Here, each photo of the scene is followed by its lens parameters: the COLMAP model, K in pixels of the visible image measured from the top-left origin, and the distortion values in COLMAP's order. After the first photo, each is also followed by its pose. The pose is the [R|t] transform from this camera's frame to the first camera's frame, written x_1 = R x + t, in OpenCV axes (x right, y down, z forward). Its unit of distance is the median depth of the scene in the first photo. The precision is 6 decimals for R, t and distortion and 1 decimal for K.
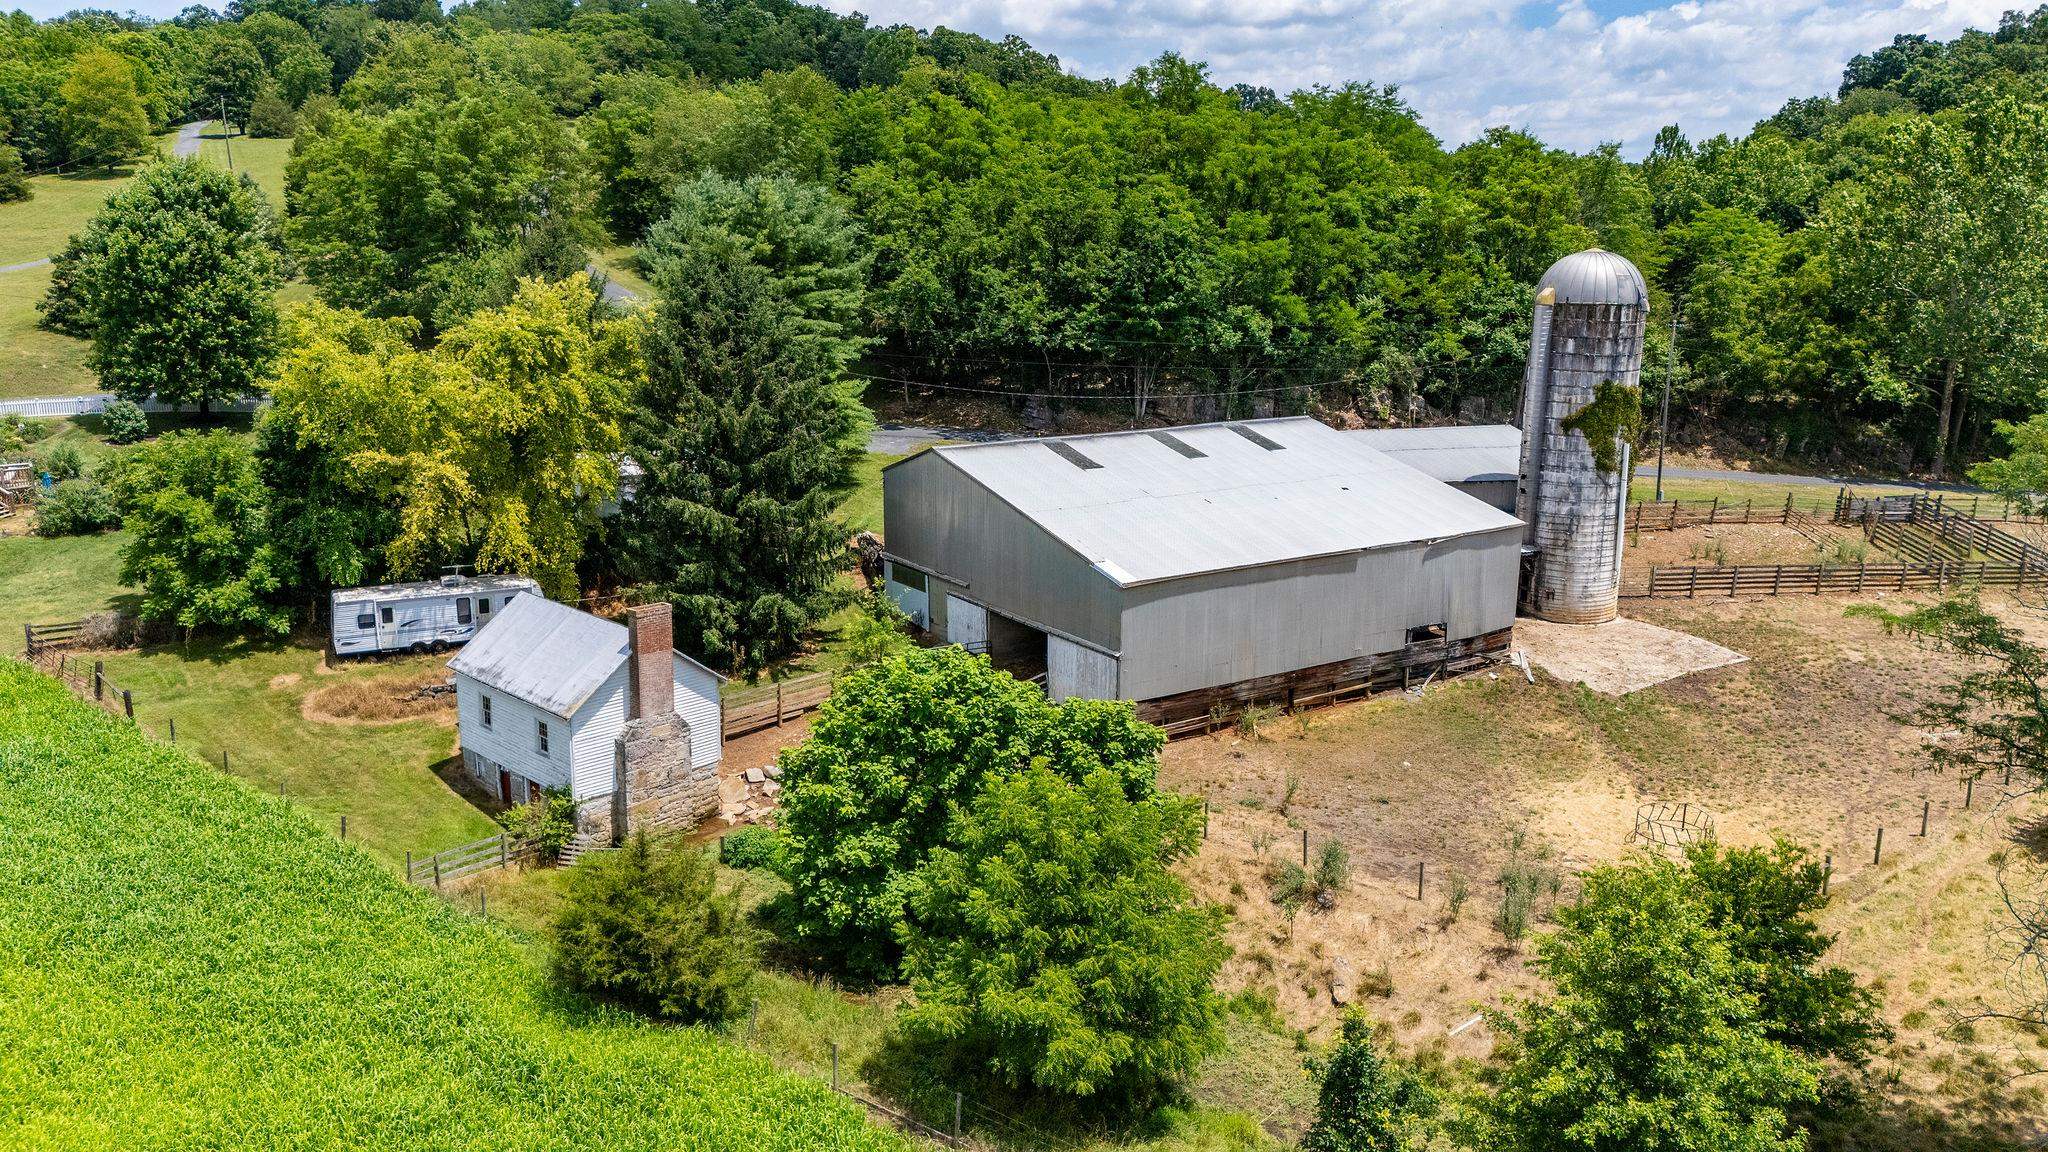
lens RADIAL K [[1513.6, 0, 1010.5], [0, 1513.6, 570.3], [0, 0, 1]] dist [0.080399, -0.087151]
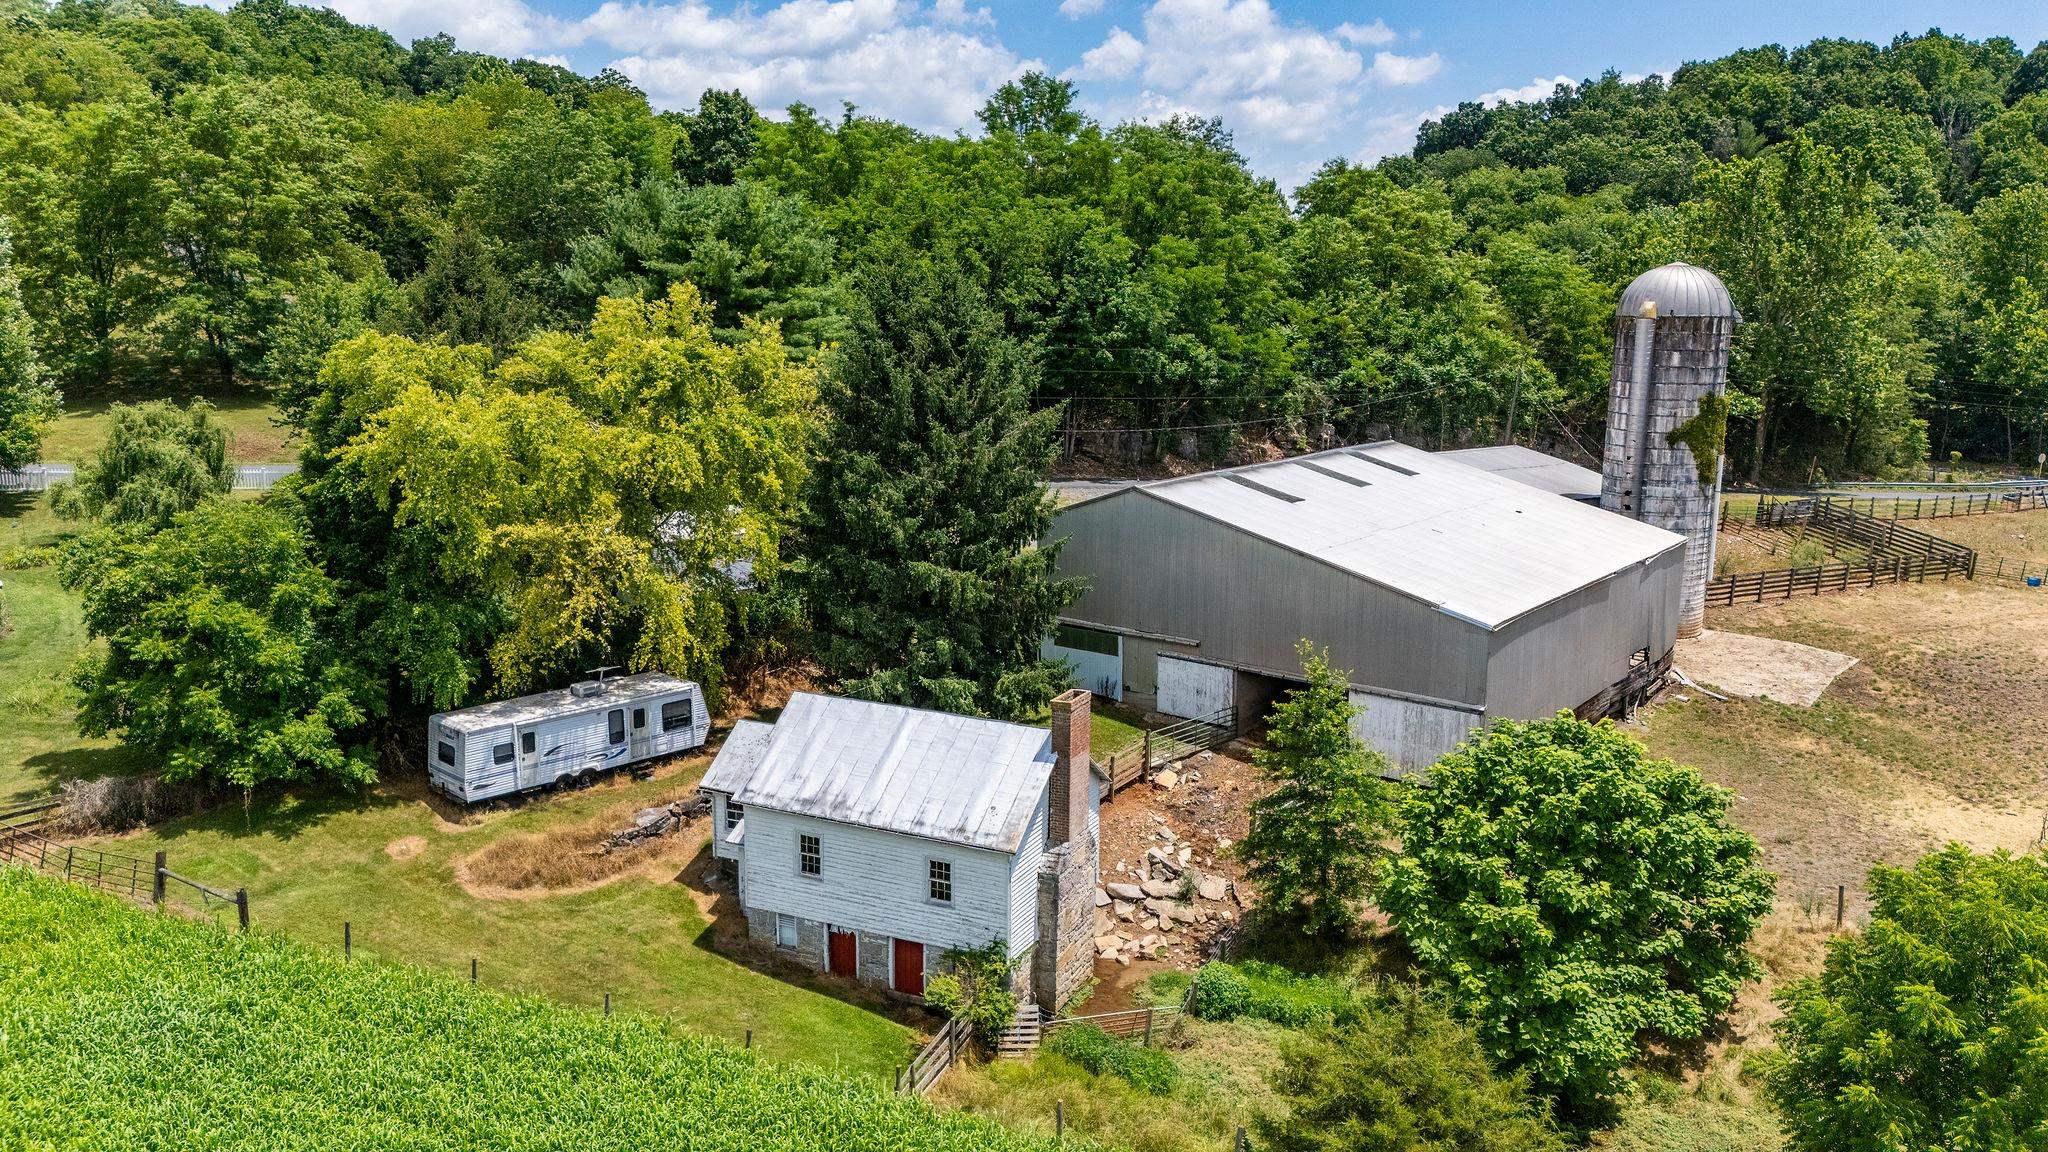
lens RADIAL K [[1513.6, 0, 1027.6], [0, 1513.6, 580.6], [0, 0, 1]] dist [0.080399, -0.087151]
pose [[0.946642, -0.062534, 0.316161, -0.359710], [0.071265, 0.997327, -0.016115, -0.017361], [-0.314308, 0.037787, 0.948569, 0.195481]]
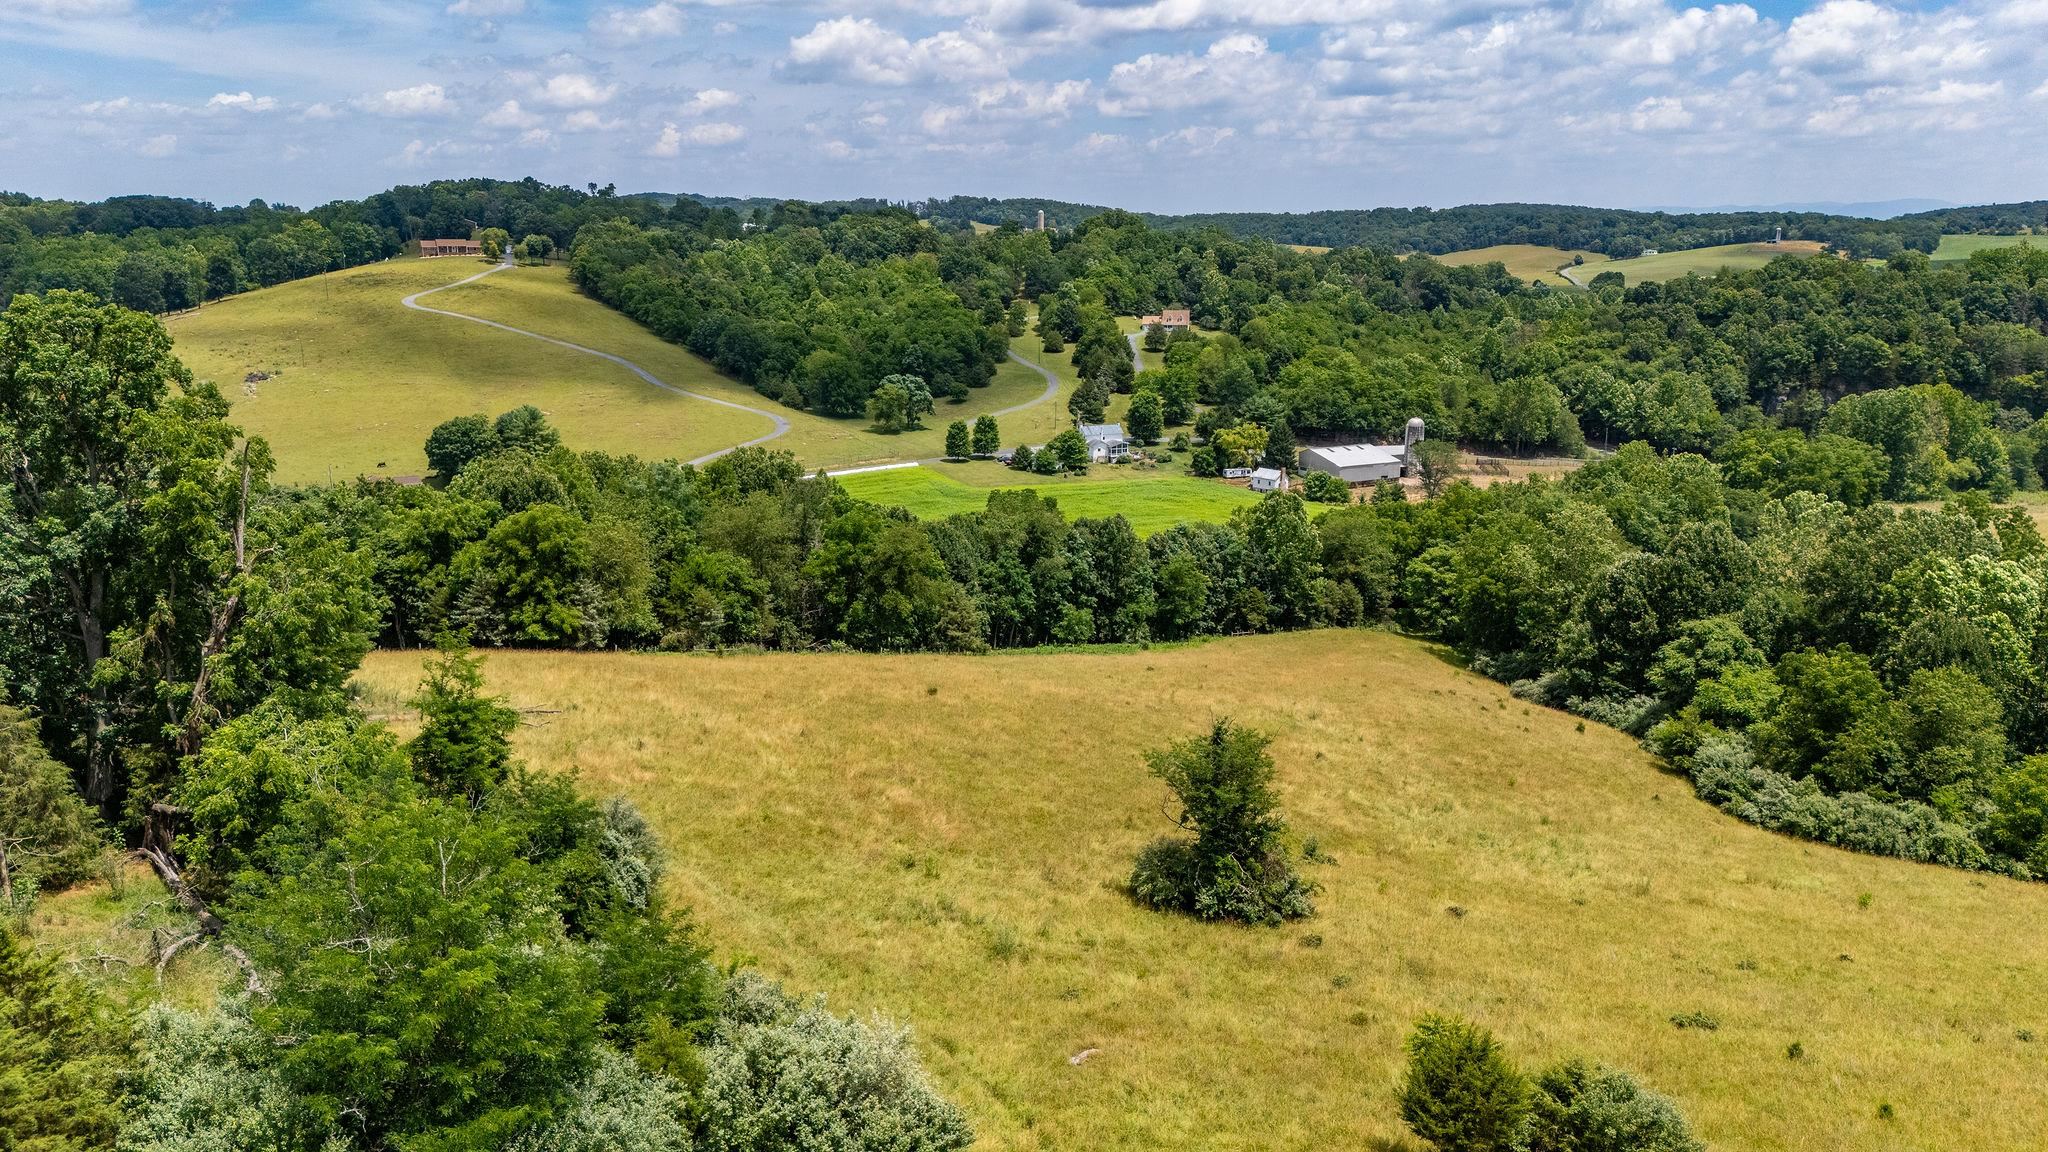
lens RADIAL K [[1513.6, 0, 1020.1], [0, 1513.6, 572.5], [0, 0, 1]] dist [0.080399, -0.087151]
pose [[0.994331, 0.008298, -0.106002, -0.567275], [-0.009893, 0.999846, -0.014525, 0.540702], [0.105865, 0.015491, 0.994260, -5.429770]]
